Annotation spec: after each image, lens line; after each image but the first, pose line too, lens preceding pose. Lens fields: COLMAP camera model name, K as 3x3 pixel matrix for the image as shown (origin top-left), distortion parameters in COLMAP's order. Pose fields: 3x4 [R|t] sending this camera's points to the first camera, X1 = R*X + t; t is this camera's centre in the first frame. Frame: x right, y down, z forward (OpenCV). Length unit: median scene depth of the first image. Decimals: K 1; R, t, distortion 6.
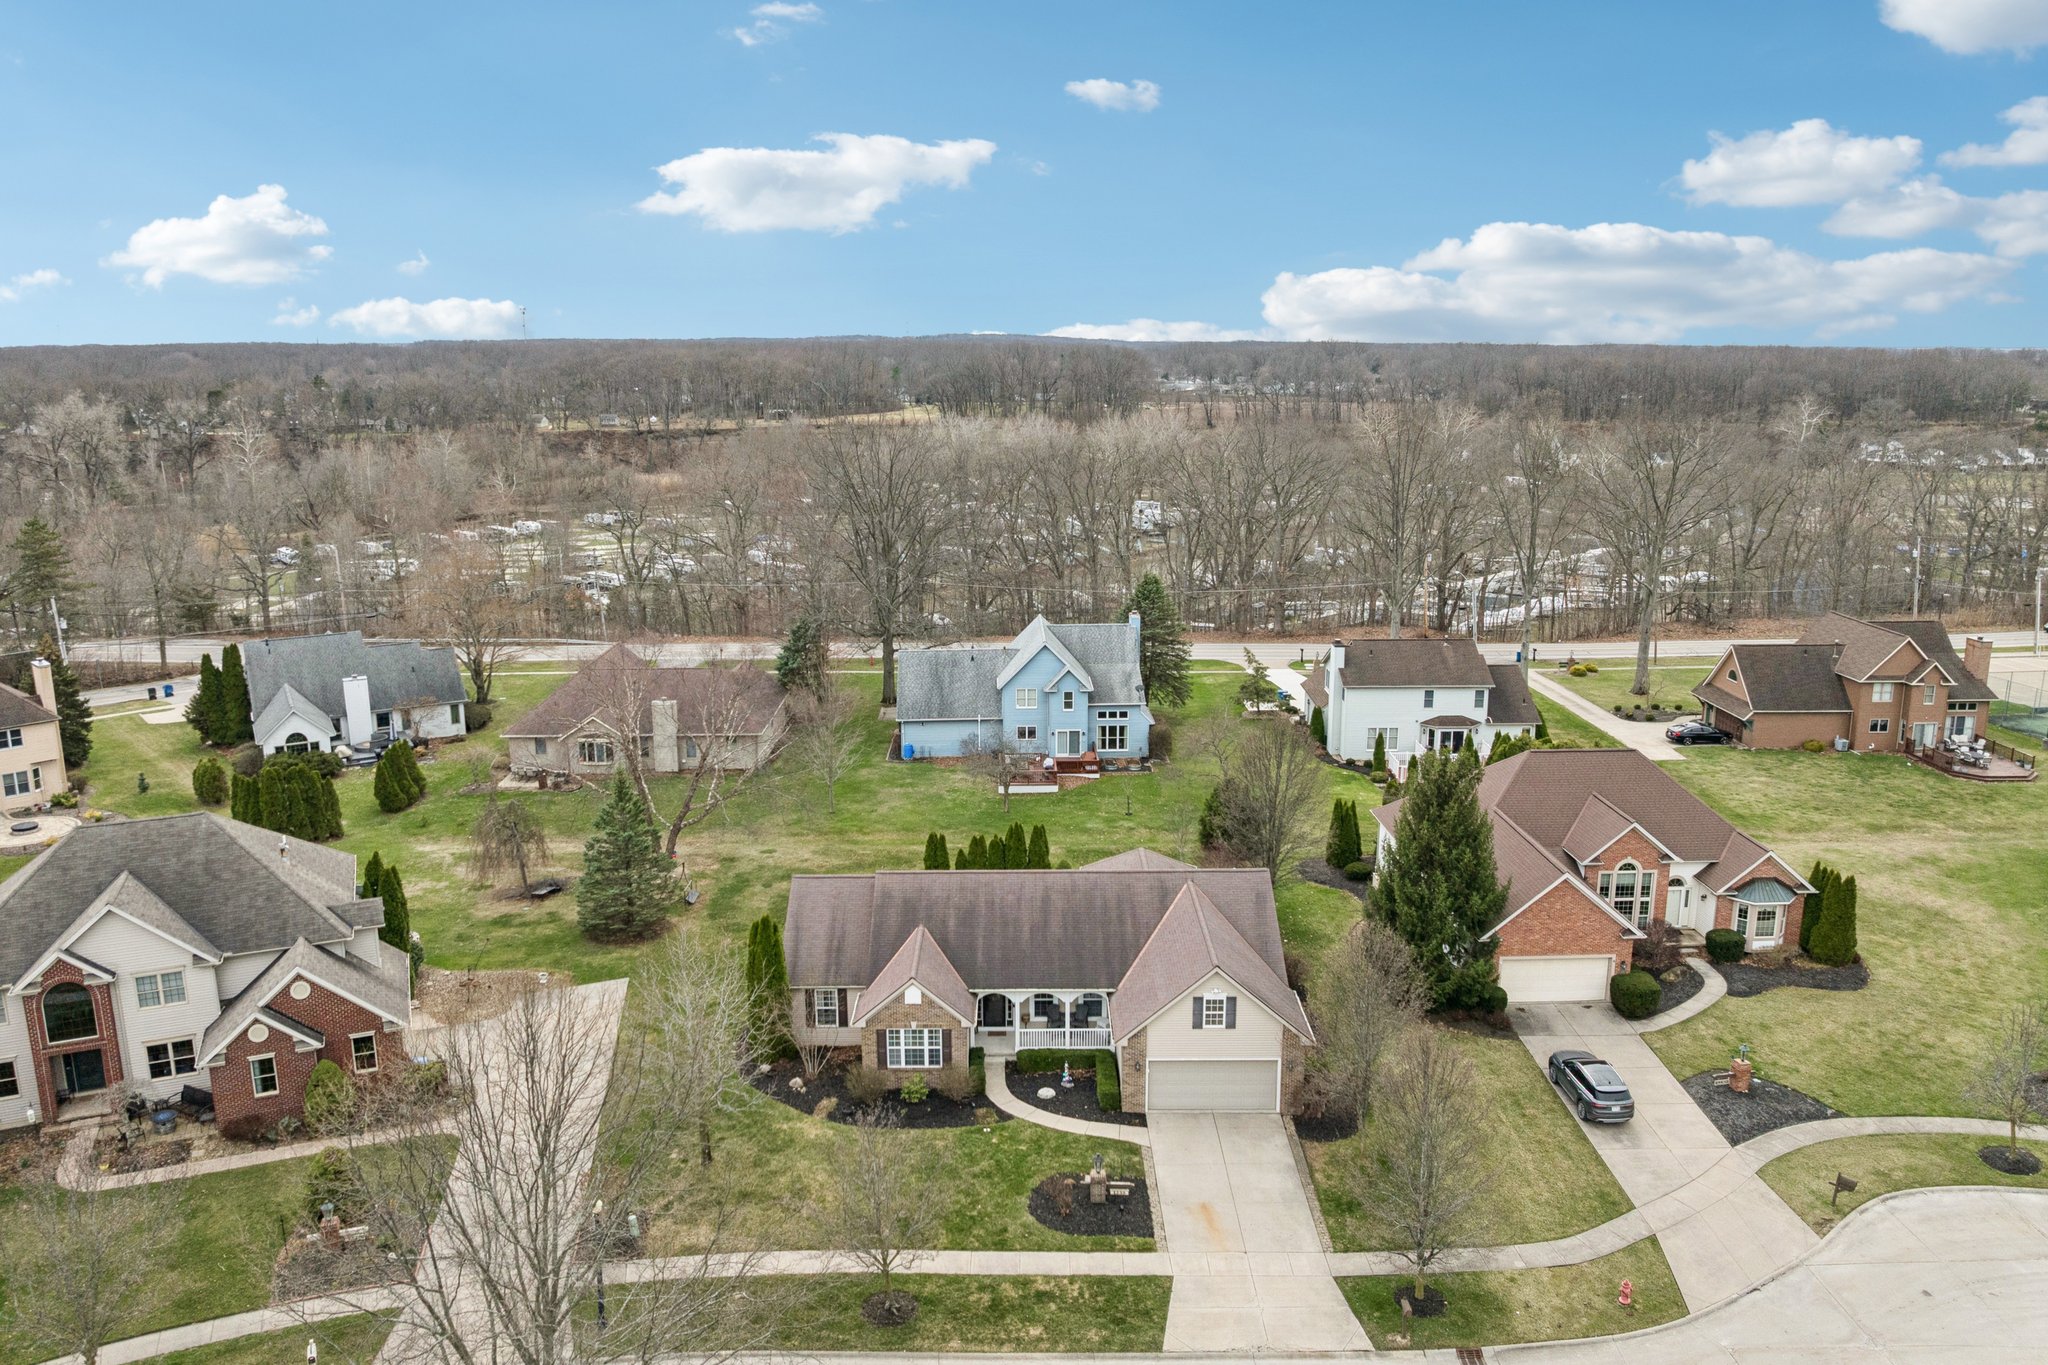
lens RADIAL K [[1442.4, 0, 1035.1], [0, 1442.4, 604.7], [0, 0, 1]] dist [-0.047001, 0.015747]
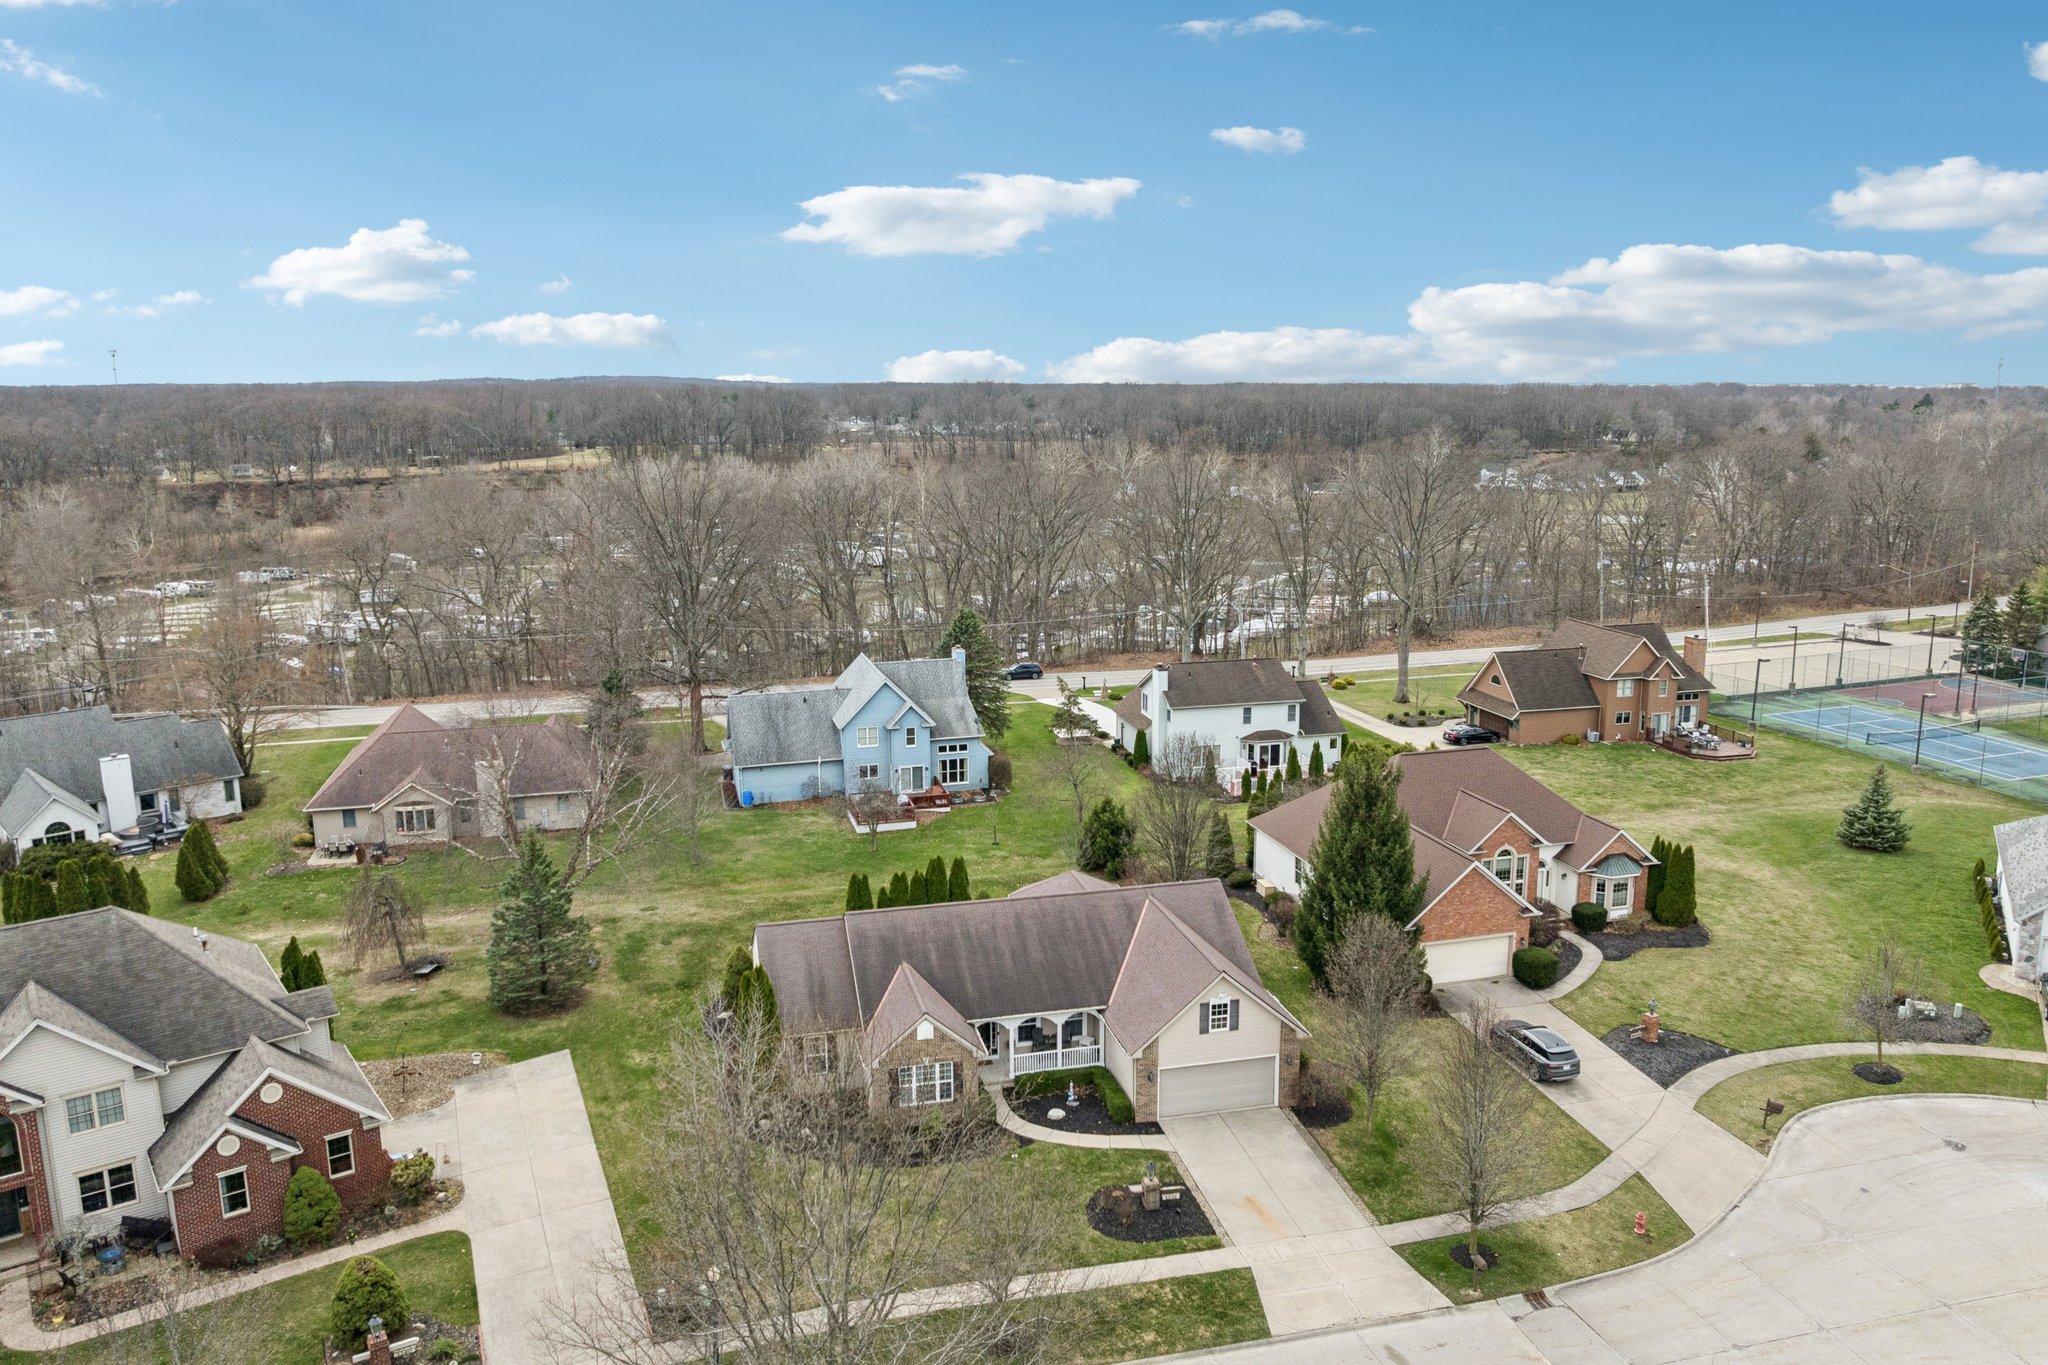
lens RADIAL K [[1442.4, 0, 1035.1], [0, 1442.4, 604.7], [0, 0, 1]] dist [-0.047001, 0.015747]
pose [[0.973598, -0.037498, 0.225169, -0.198825], [0.043670, 0.998793, -0.022494, 0.001902], [-0.224054, 0.031733, 0.974060, 0.001622]]
